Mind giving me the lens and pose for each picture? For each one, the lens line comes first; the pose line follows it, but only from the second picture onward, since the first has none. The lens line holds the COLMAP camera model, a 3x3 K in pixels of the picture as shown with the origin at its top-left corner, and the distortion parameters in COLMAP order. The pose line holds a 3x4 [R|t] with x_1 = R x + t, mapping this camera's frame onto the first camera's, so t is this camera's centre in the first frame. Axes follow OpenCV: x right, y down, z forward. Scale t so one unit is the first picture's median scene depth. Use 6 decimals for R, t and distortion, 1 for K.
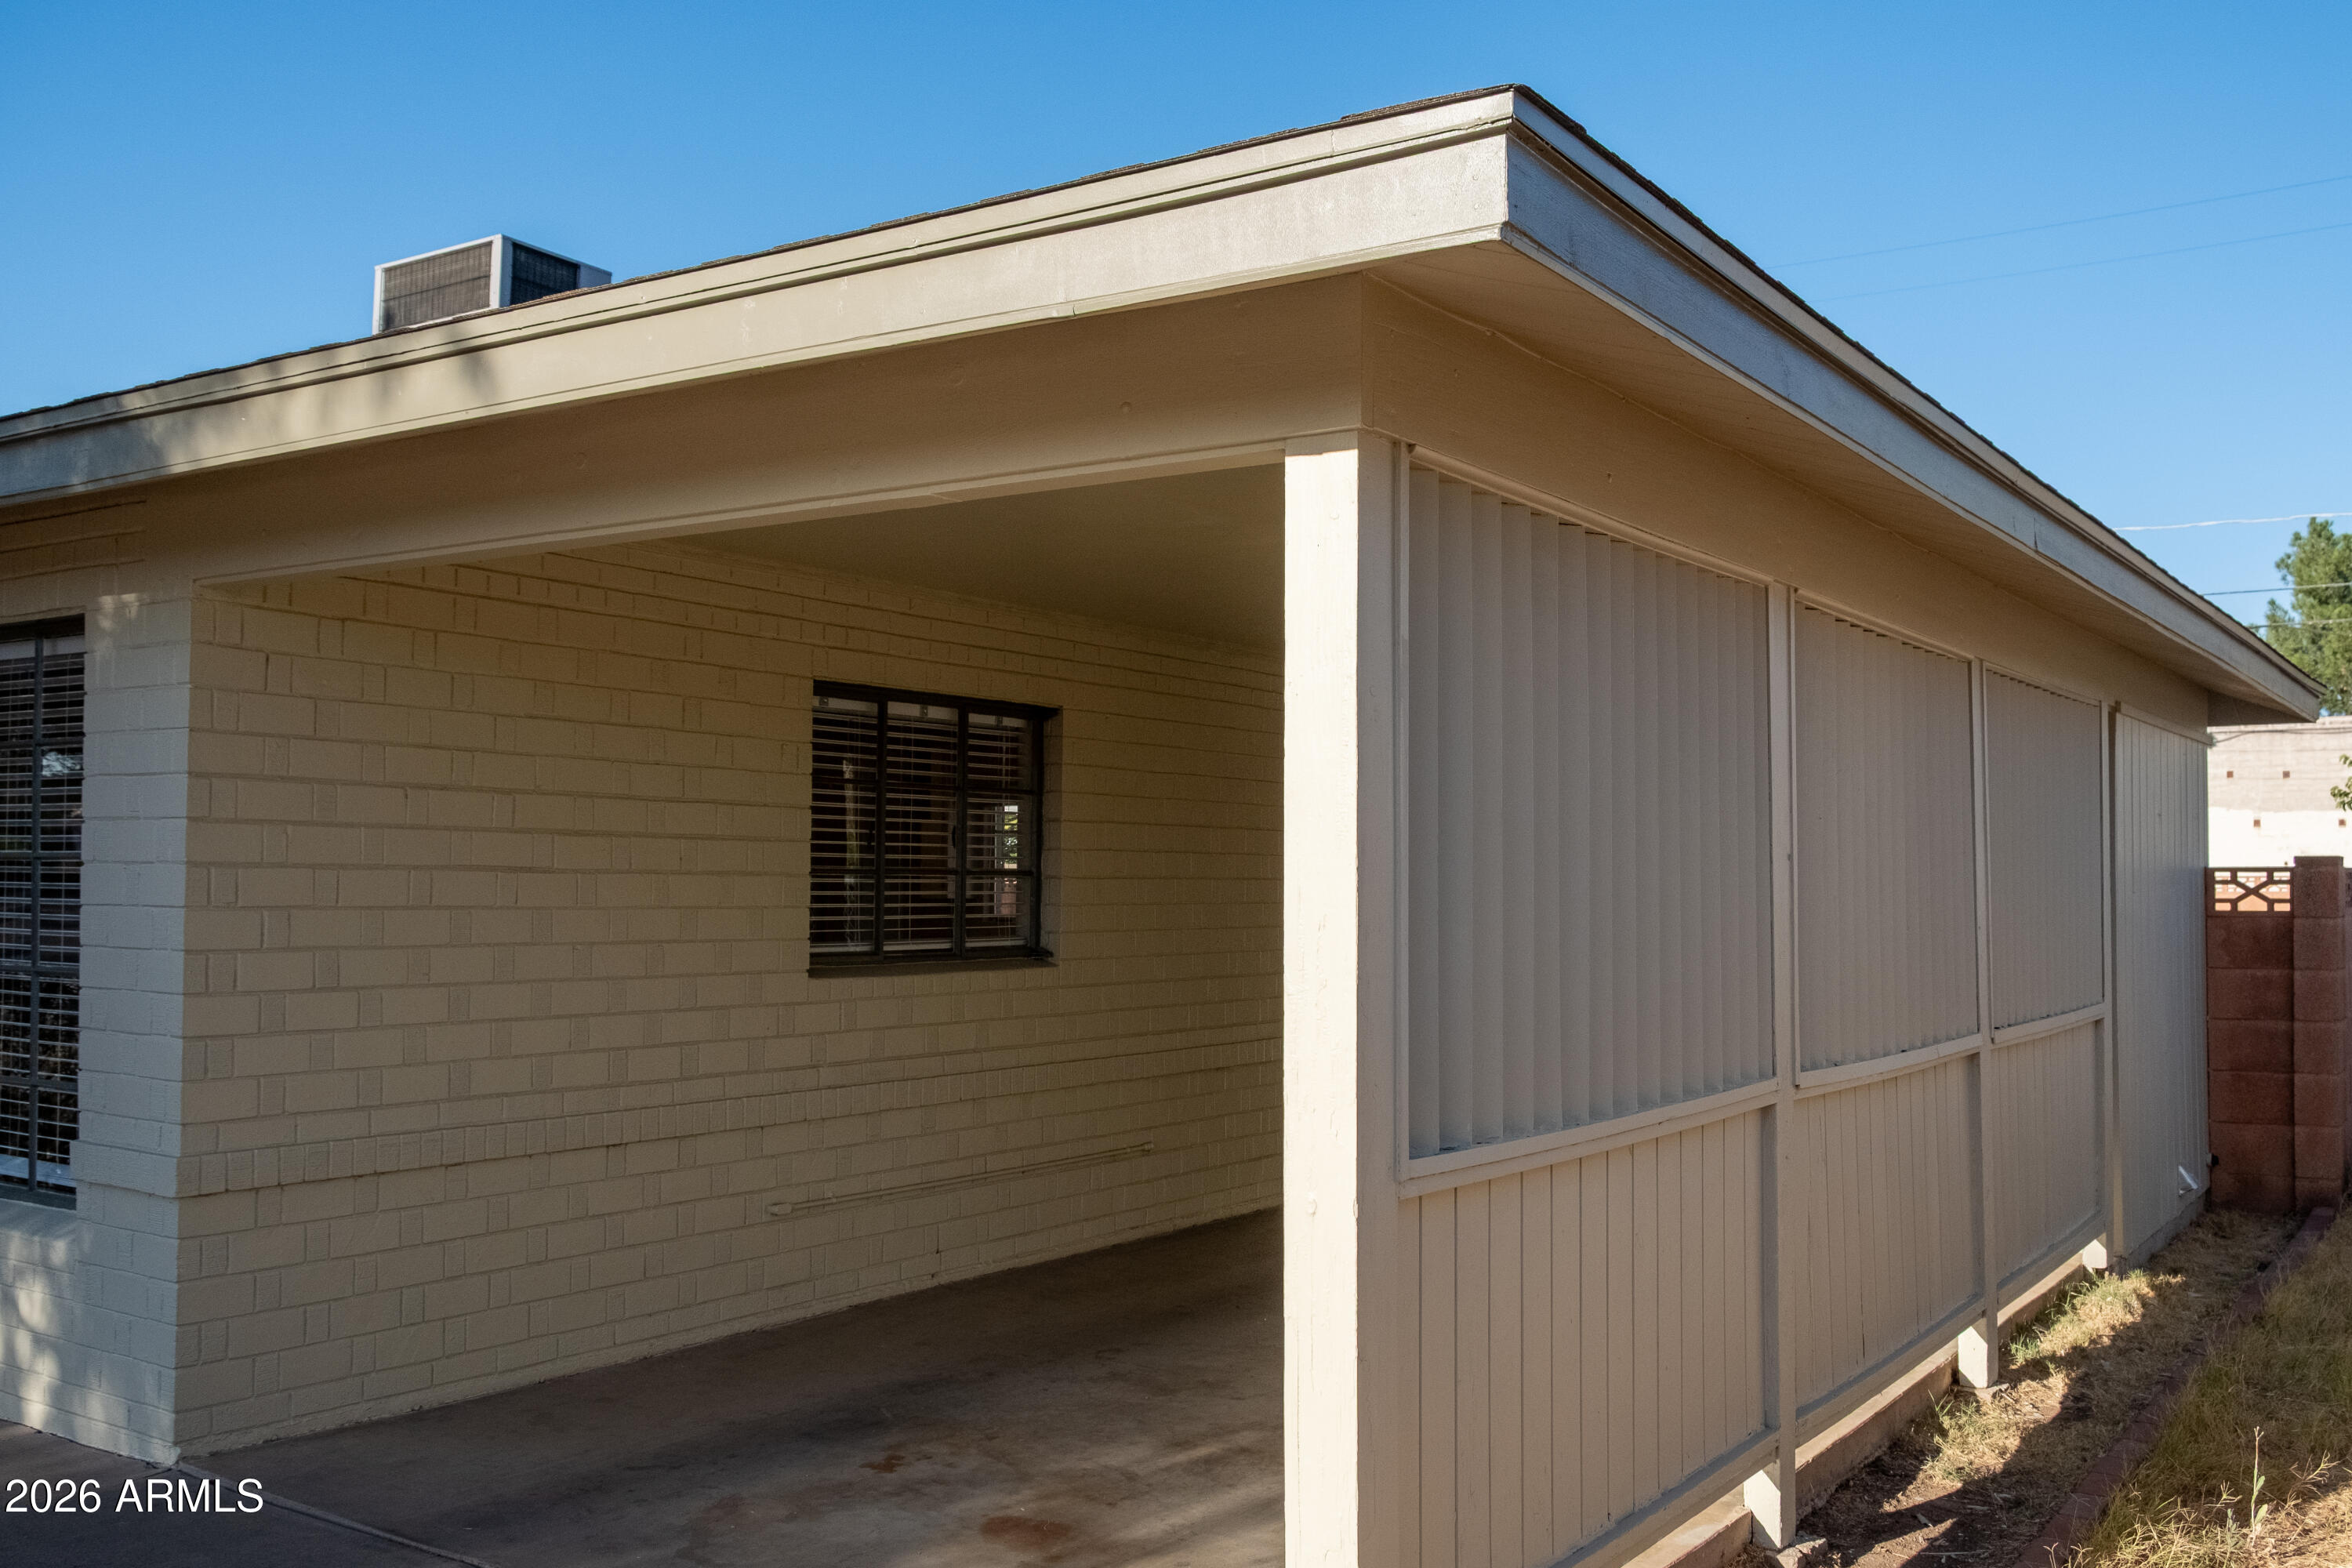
lens RADIAL K [[1968.8, 0, 1182.5], [0, 1968.8, 866.0], [0, 0, 1]] dist [-0.007771, -0.001067]
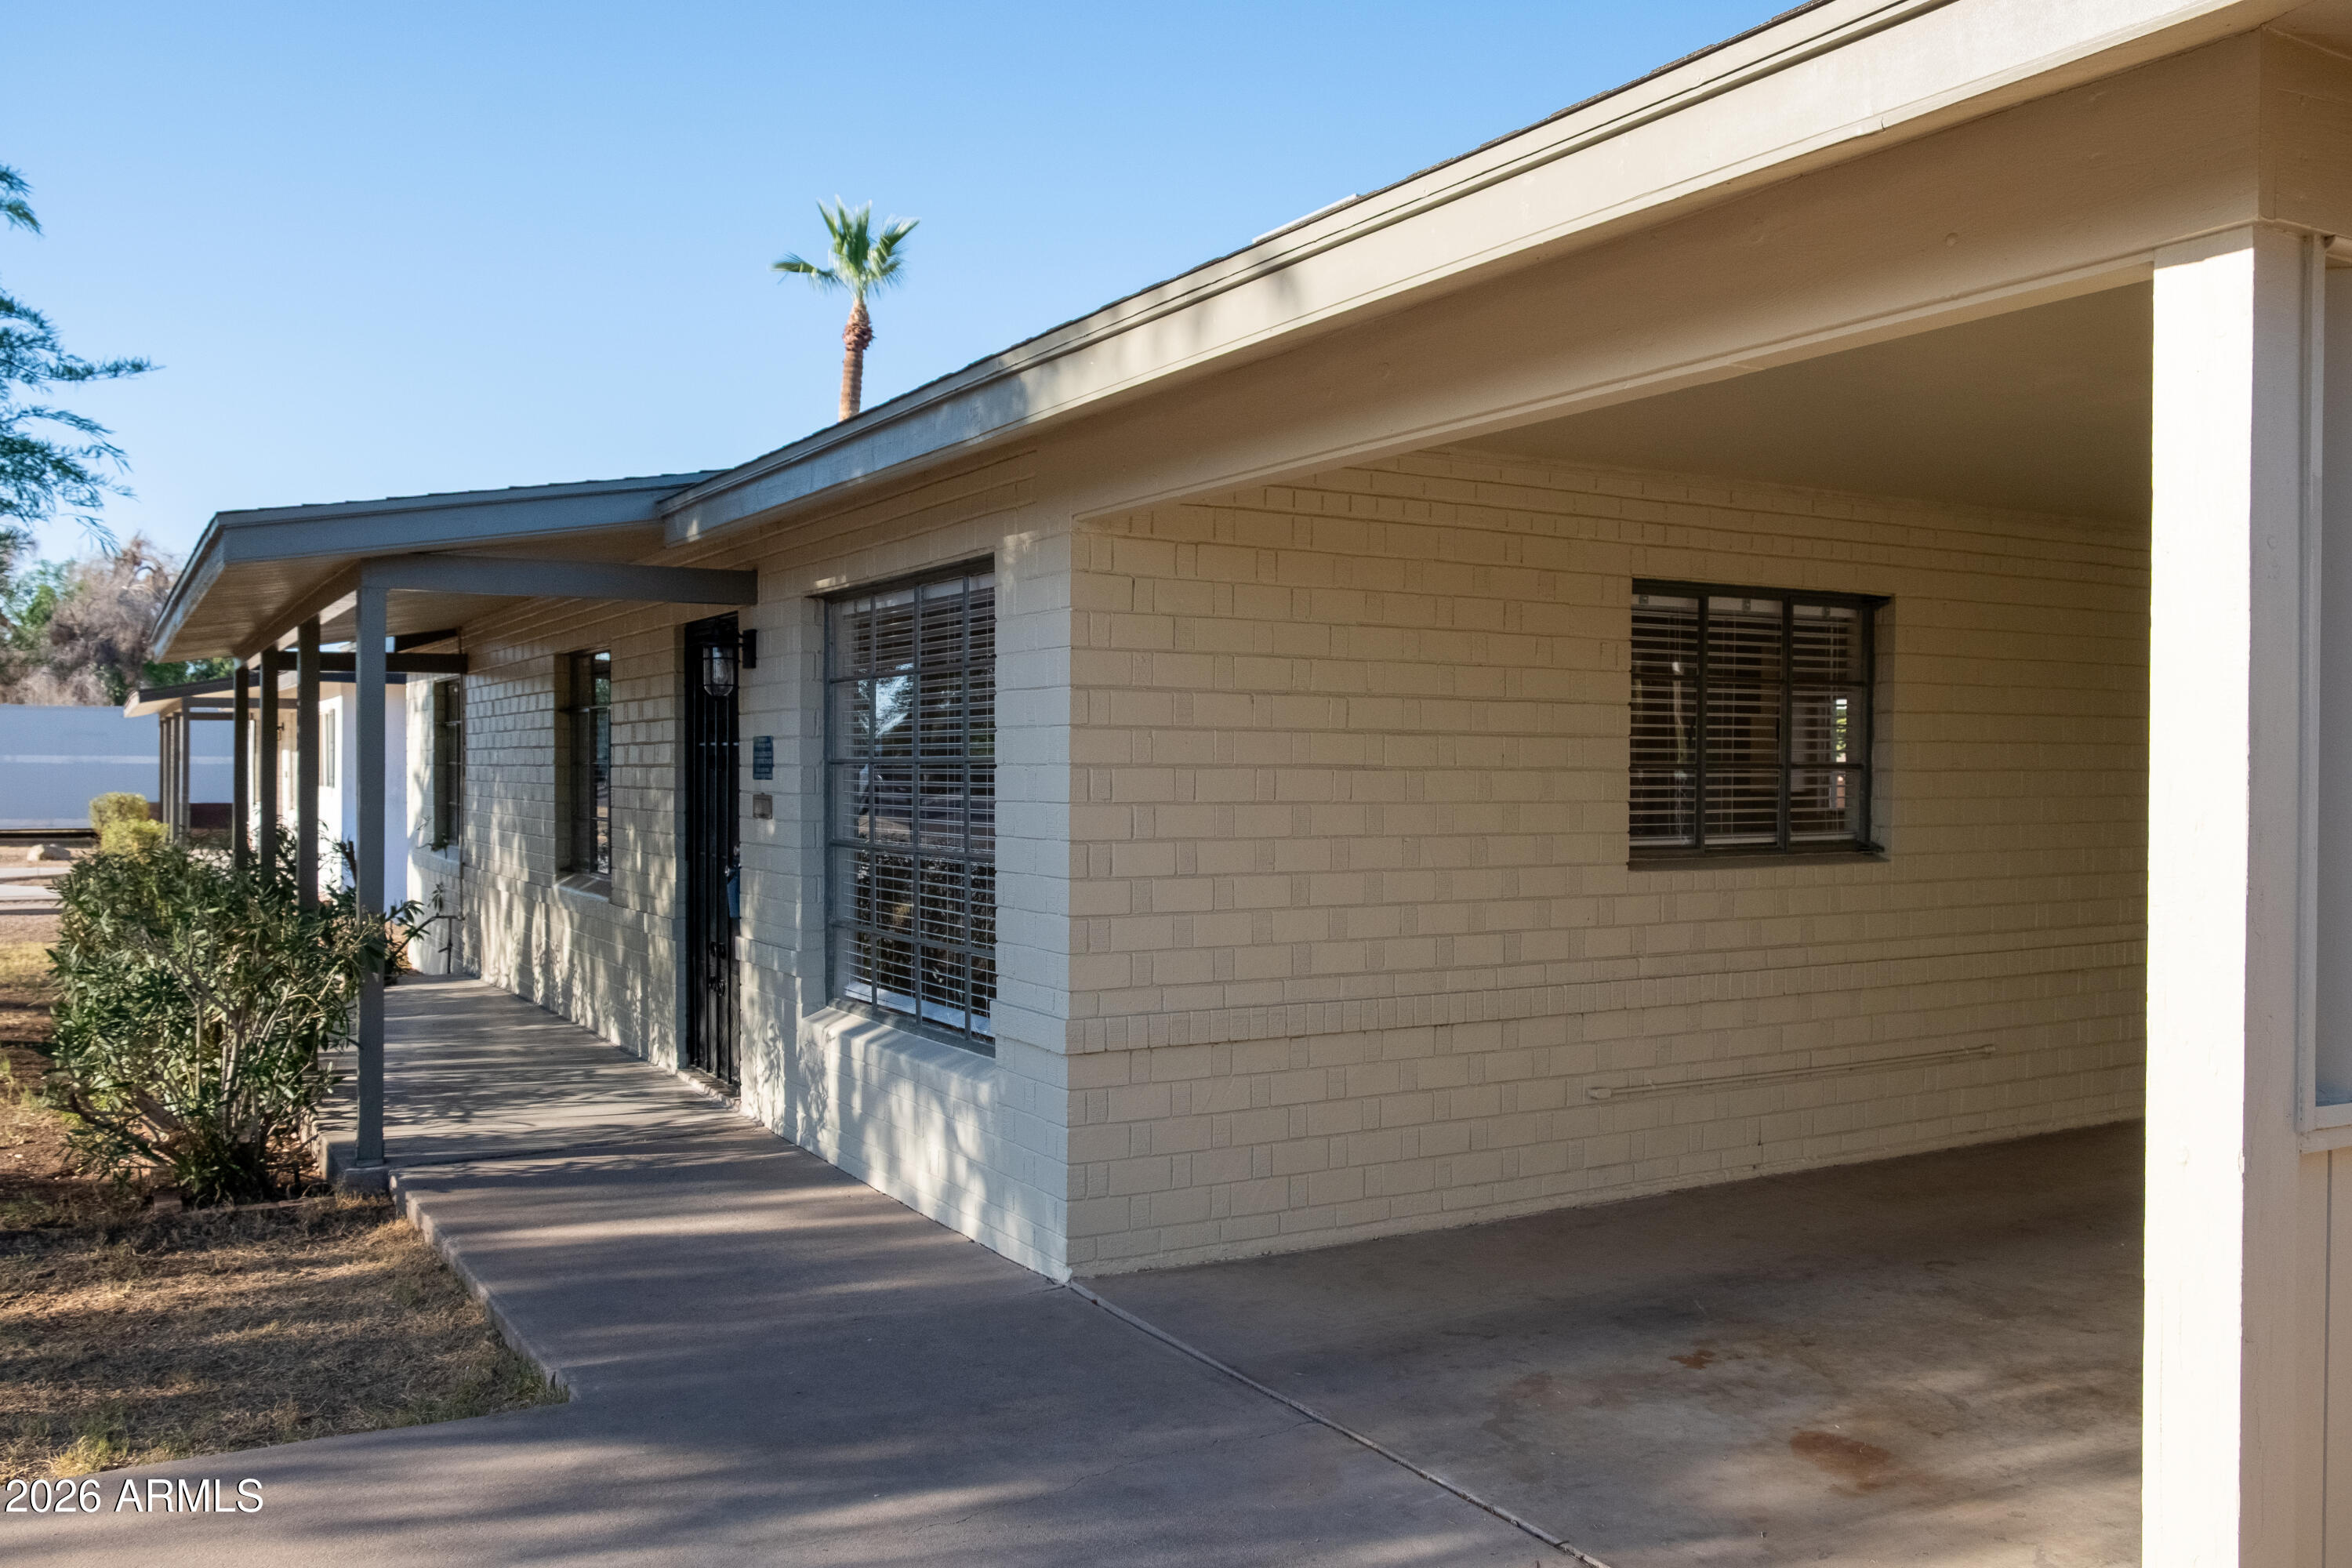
lens RADIAL K [[1809.5, 0, 1172.4], [0, 1809.5, 831.6], [0, 0, 1]] dist [-0.039040, 0.029711]
pose [[0.901571, 0.005574, -0.432596, 0.003442], [0.011001, 0.999298, 0.035804, 0.000387], [0.432492, -0.037039, 0.900877, 0.065988]]
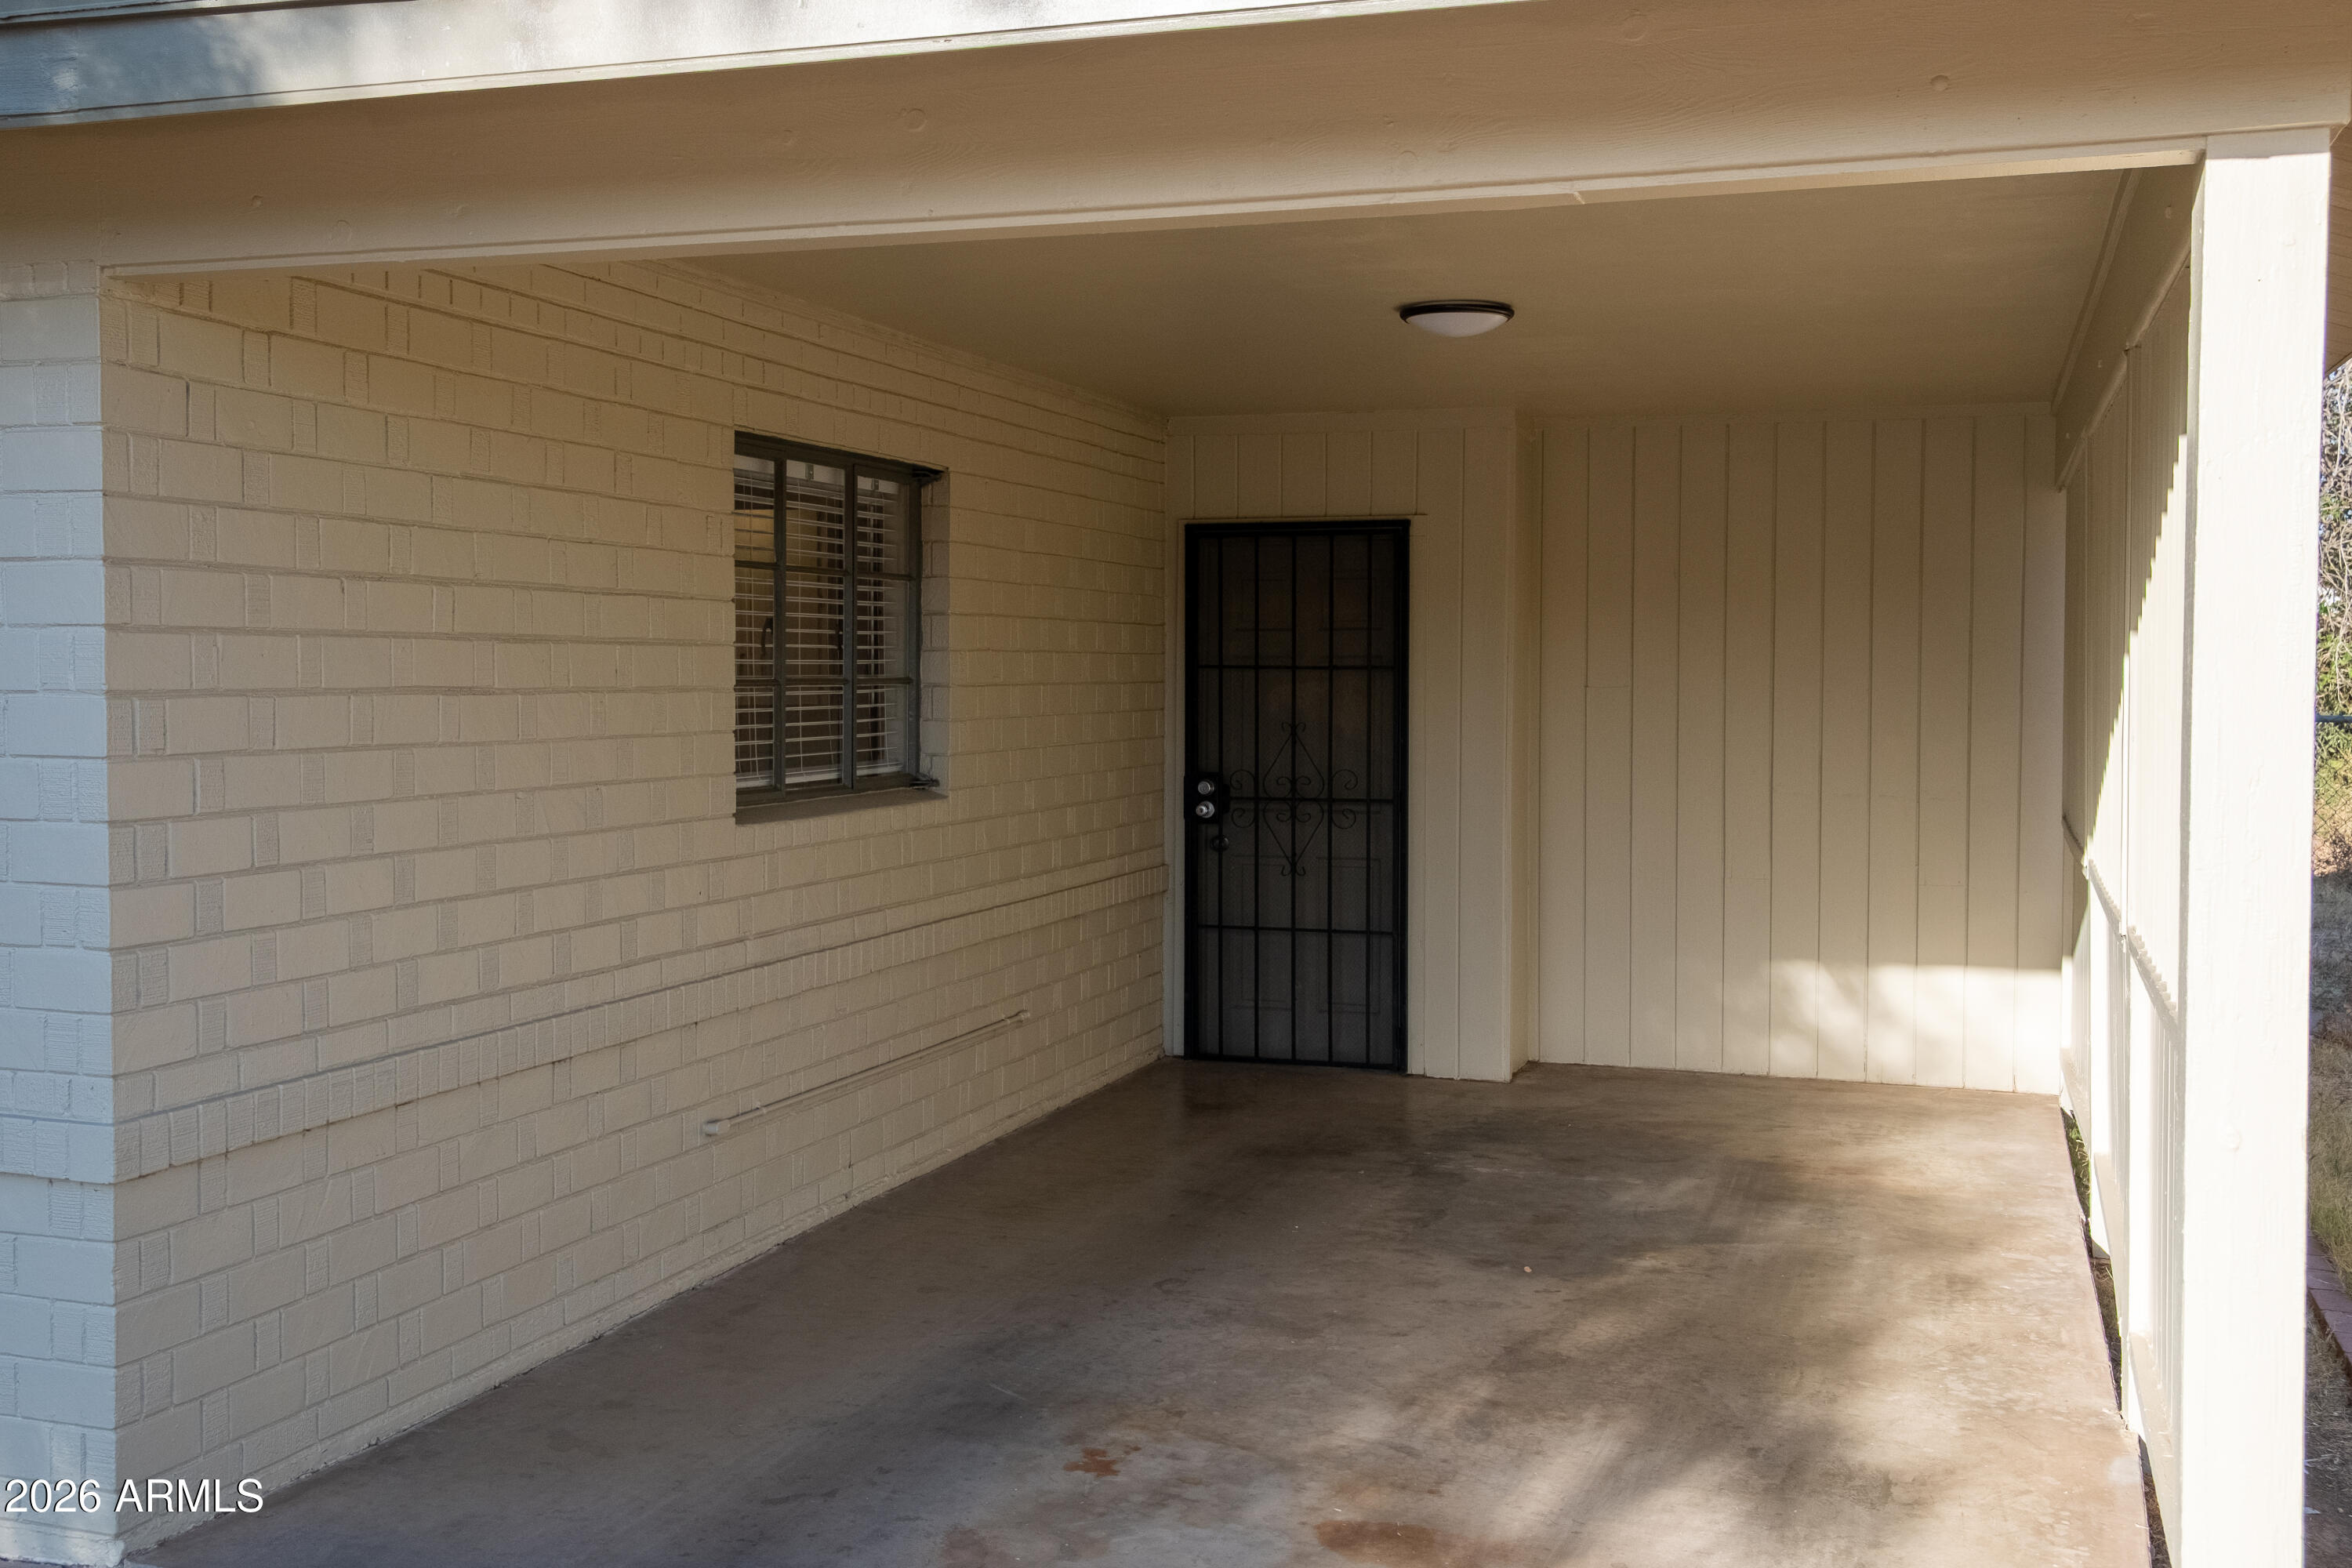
lens RADIAL K [[2295.1, 0, 1172.8], [0, 2295.1, 800.0], [0, 0, 1]] dist [0.018579, 0.011541]
pose [[0.969941, -0.021292, 0.242409, -0.309945], [0.005383, 0.997798, 0.066102, -0.013557], [-0.243283, -0.062810, 0.967920, 0.127072]]
